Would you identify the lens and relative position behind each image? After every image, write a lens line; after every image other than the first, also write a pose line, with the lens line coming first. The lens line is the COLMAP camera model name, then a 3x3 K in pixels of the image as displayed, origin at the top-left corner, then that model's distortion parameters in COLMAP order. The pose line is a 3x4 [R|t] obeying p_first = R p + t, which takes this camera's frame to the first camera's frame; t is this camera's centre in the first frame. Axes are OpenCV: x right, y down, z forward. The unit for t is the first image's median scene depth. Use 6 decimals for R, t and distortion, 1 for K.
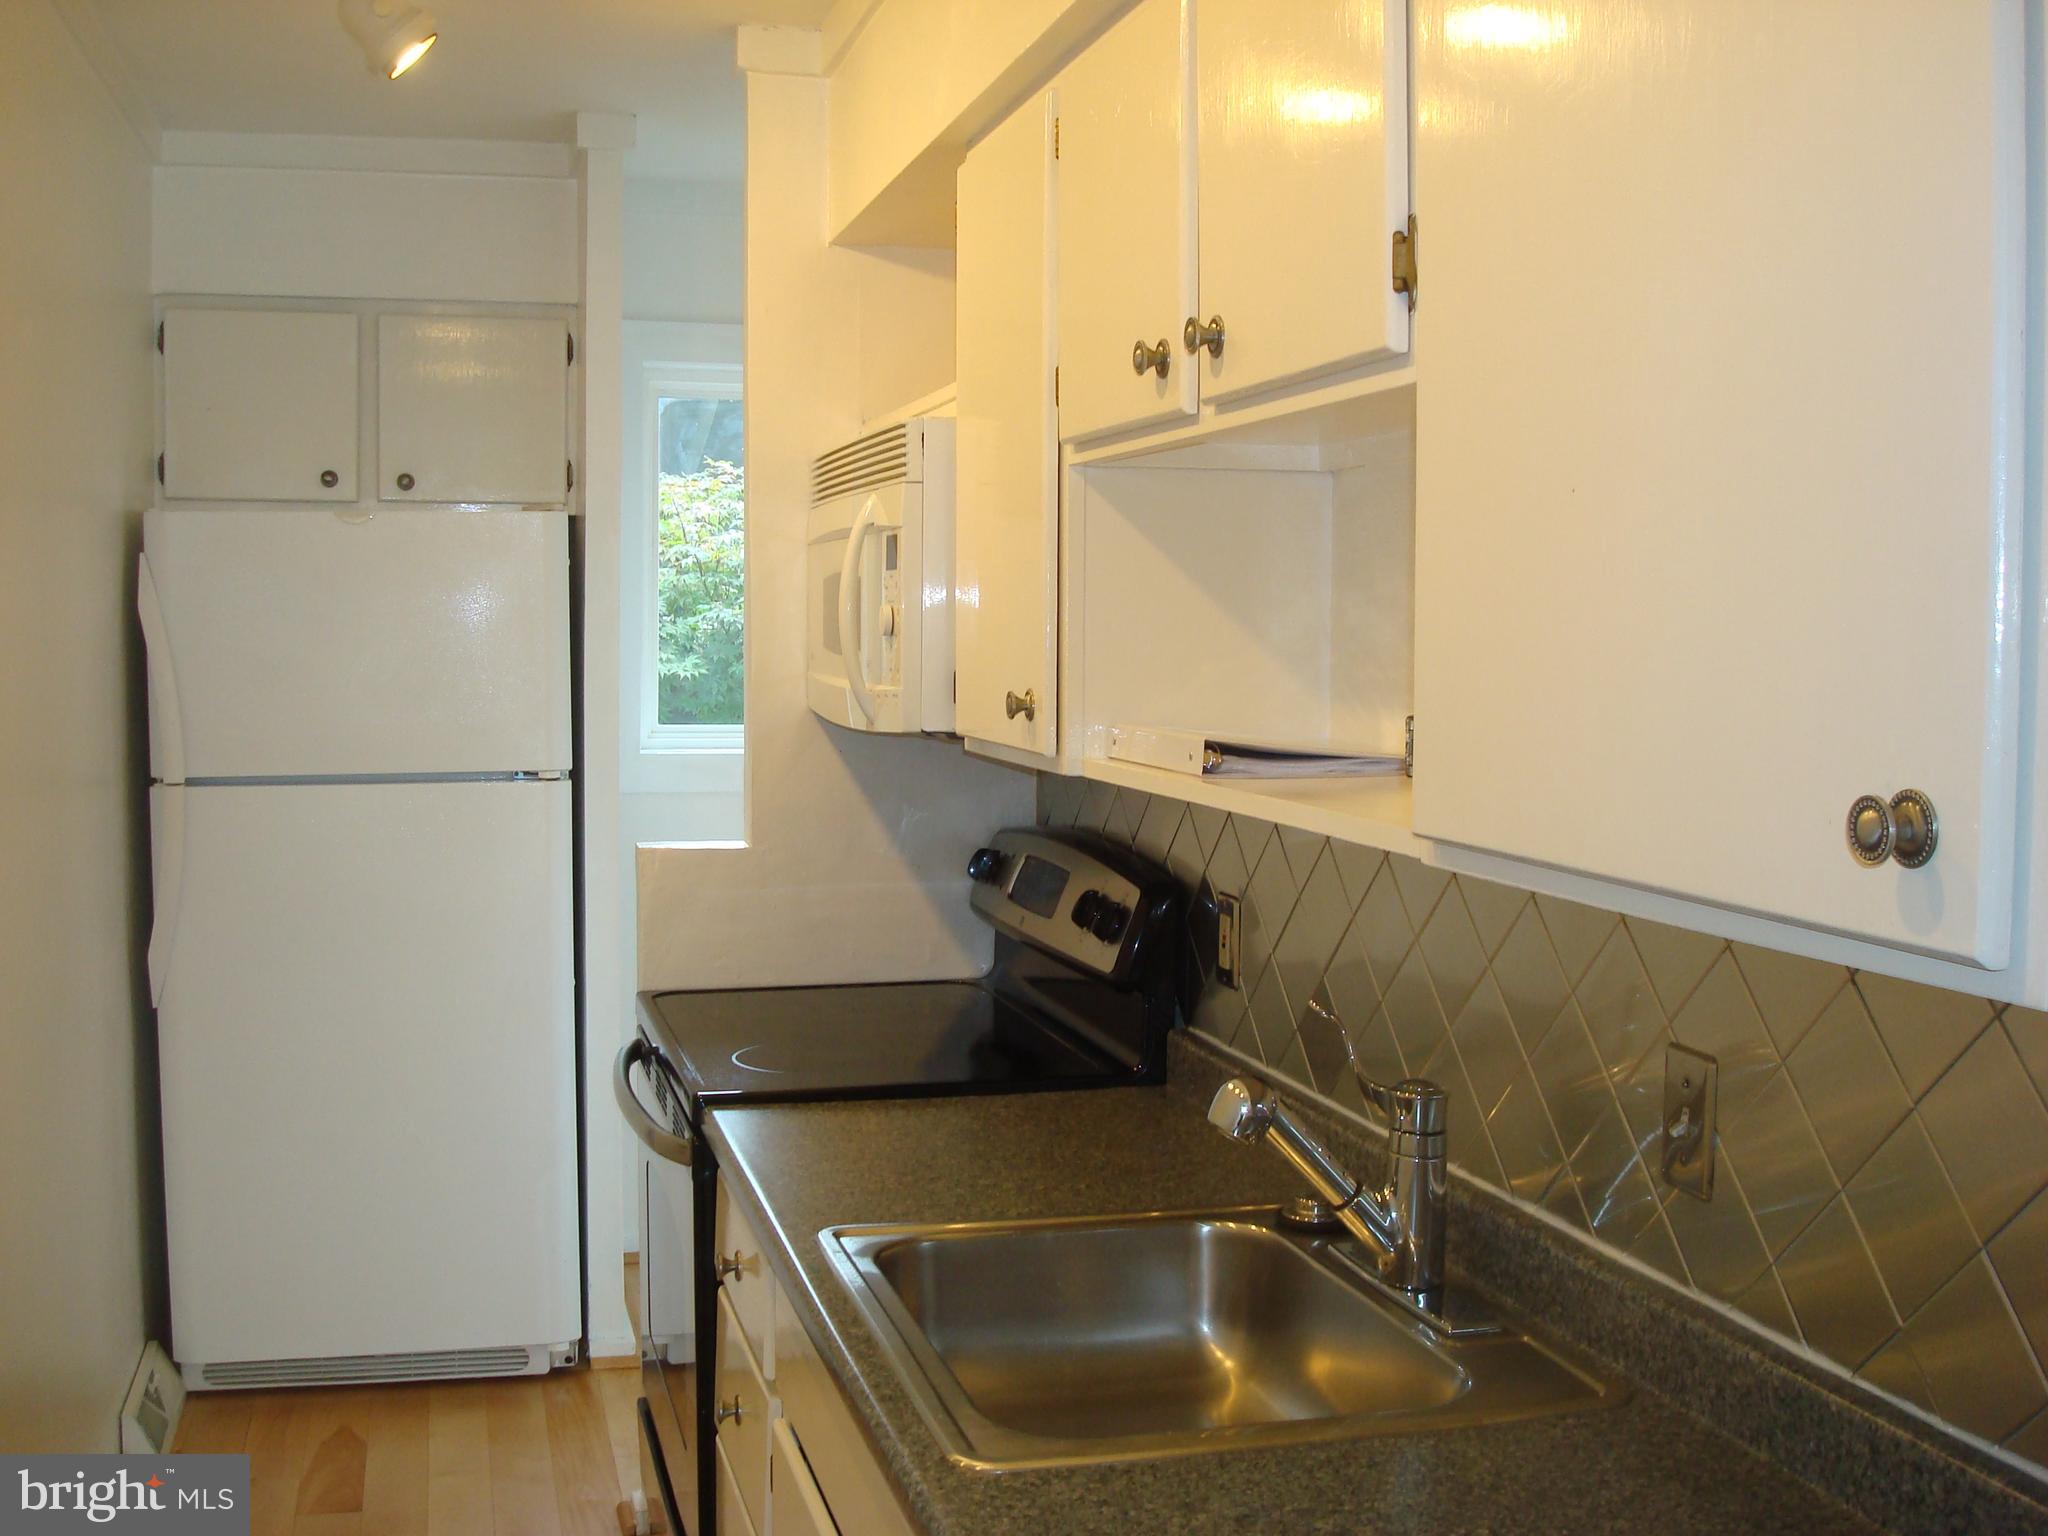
lens RADIAL K [[2125.2, 0, 1024.7], [0, 2125.2, 763.3], [0, 0, 1]] dist [-0.106367, 0.000000]
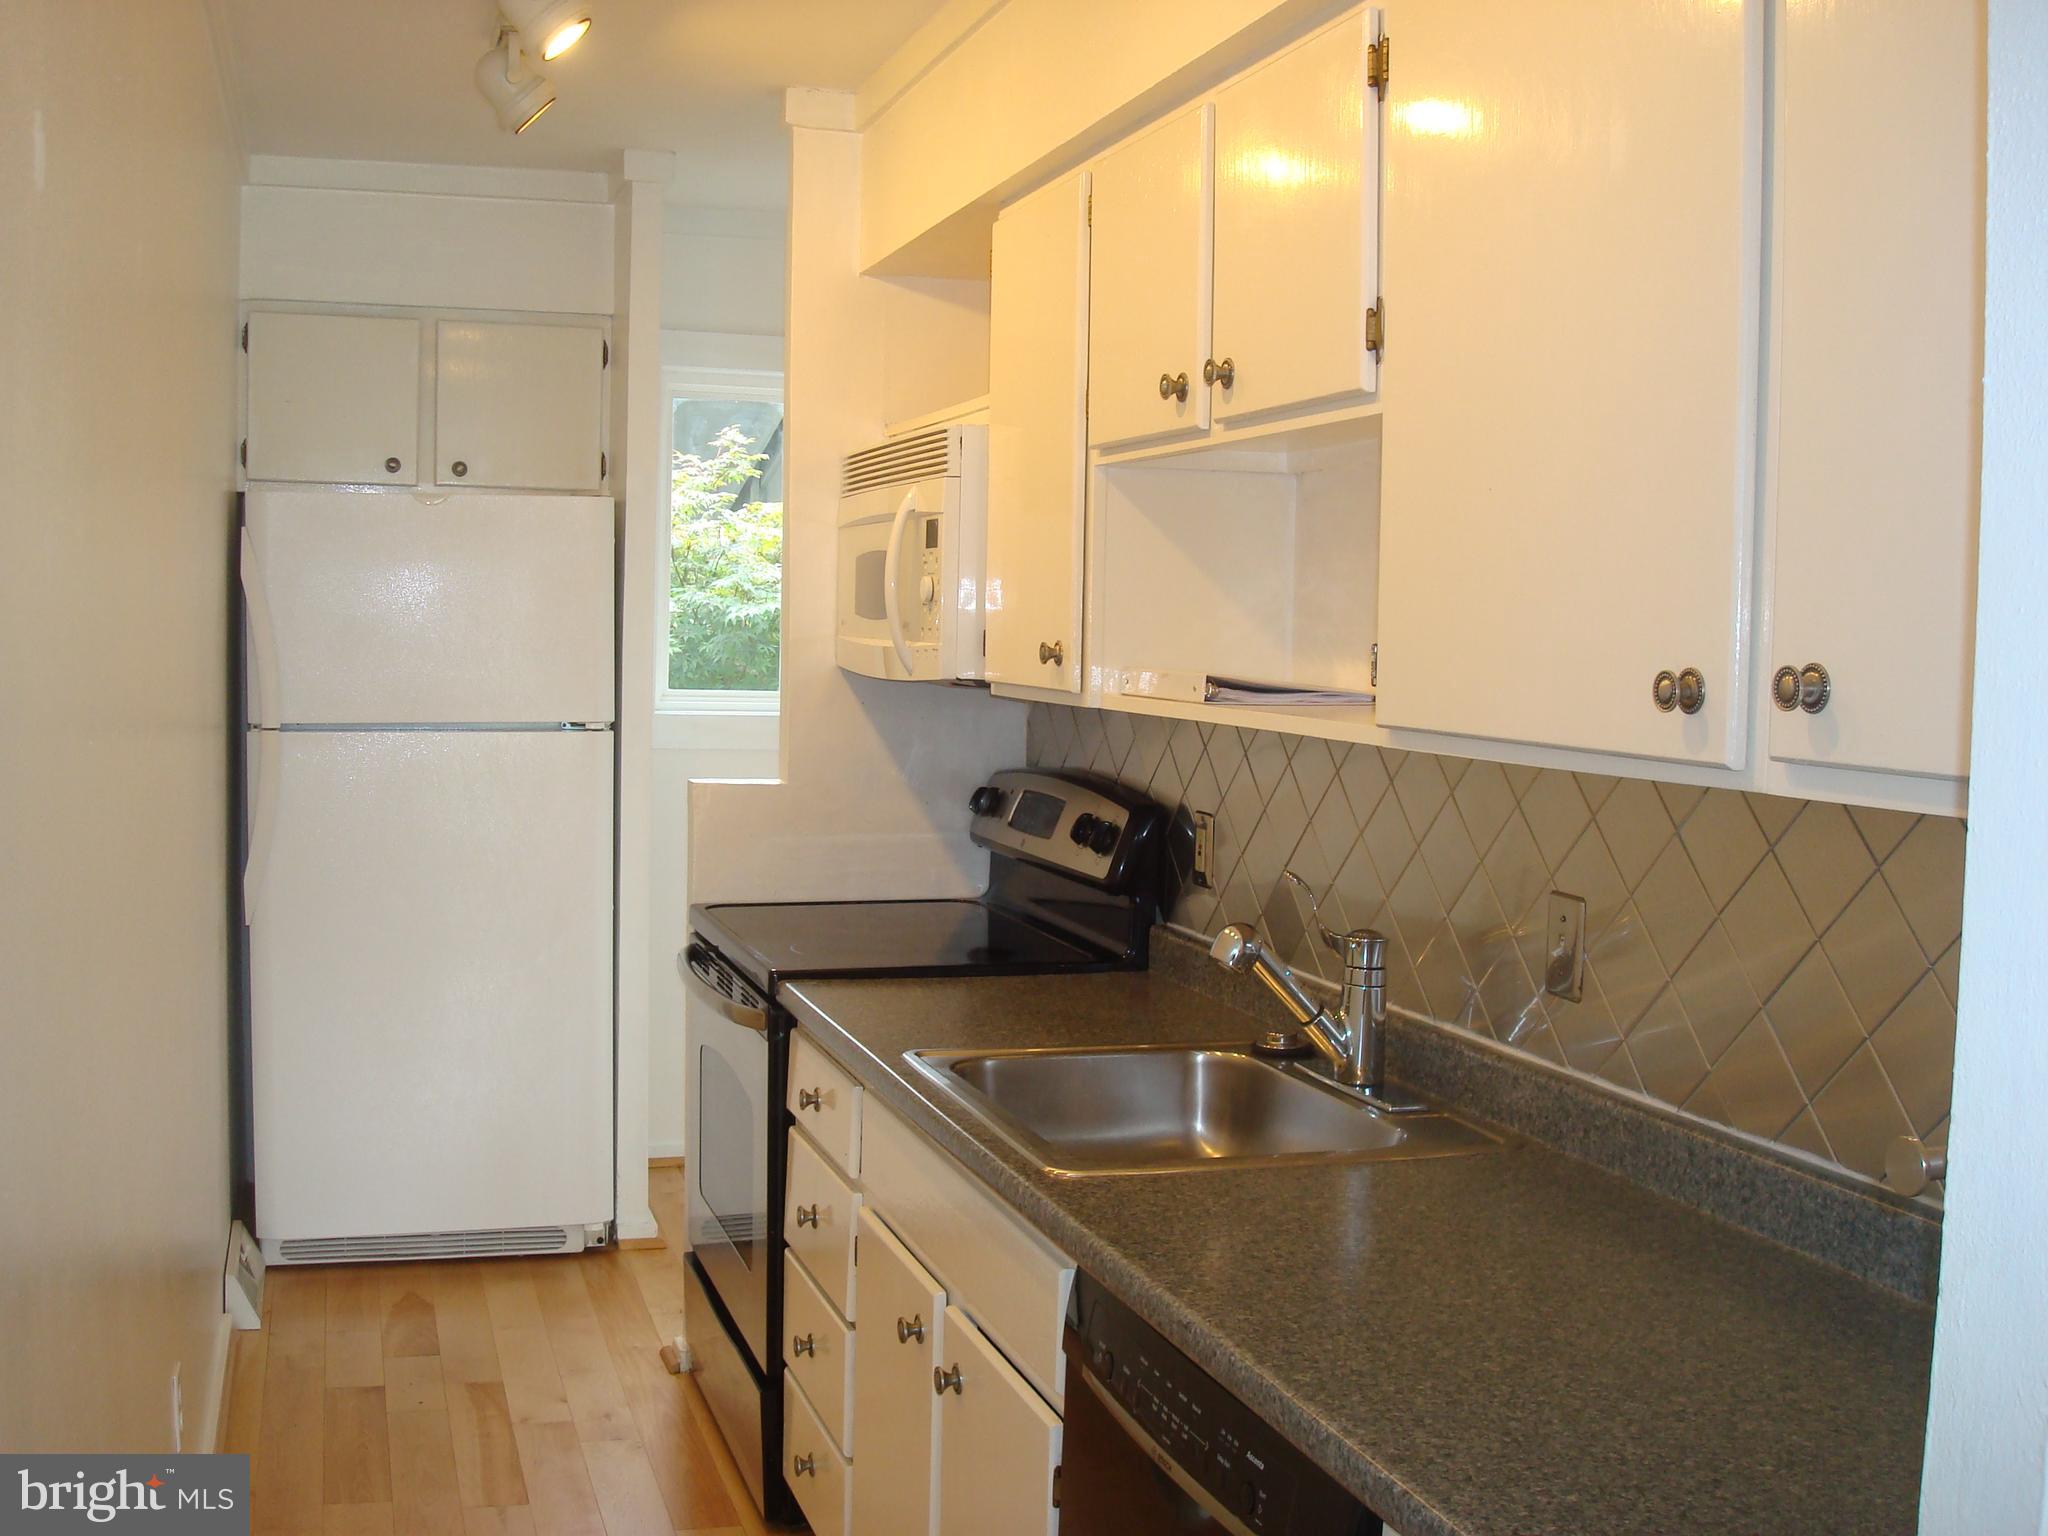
lens RADIAL K [[2125.2, 0, 1018.7], [0, 2125.2, 765.7], [0, 0, 1]] dist [-0.106367, 0.000000]
pose [[0.998956, 0.010887, 0.044367, -0.063848], [-0.010983, 0.999938, 0.001918, 0.031248], [-0.044344, -0.002404, 0.999013, -0.223952]]
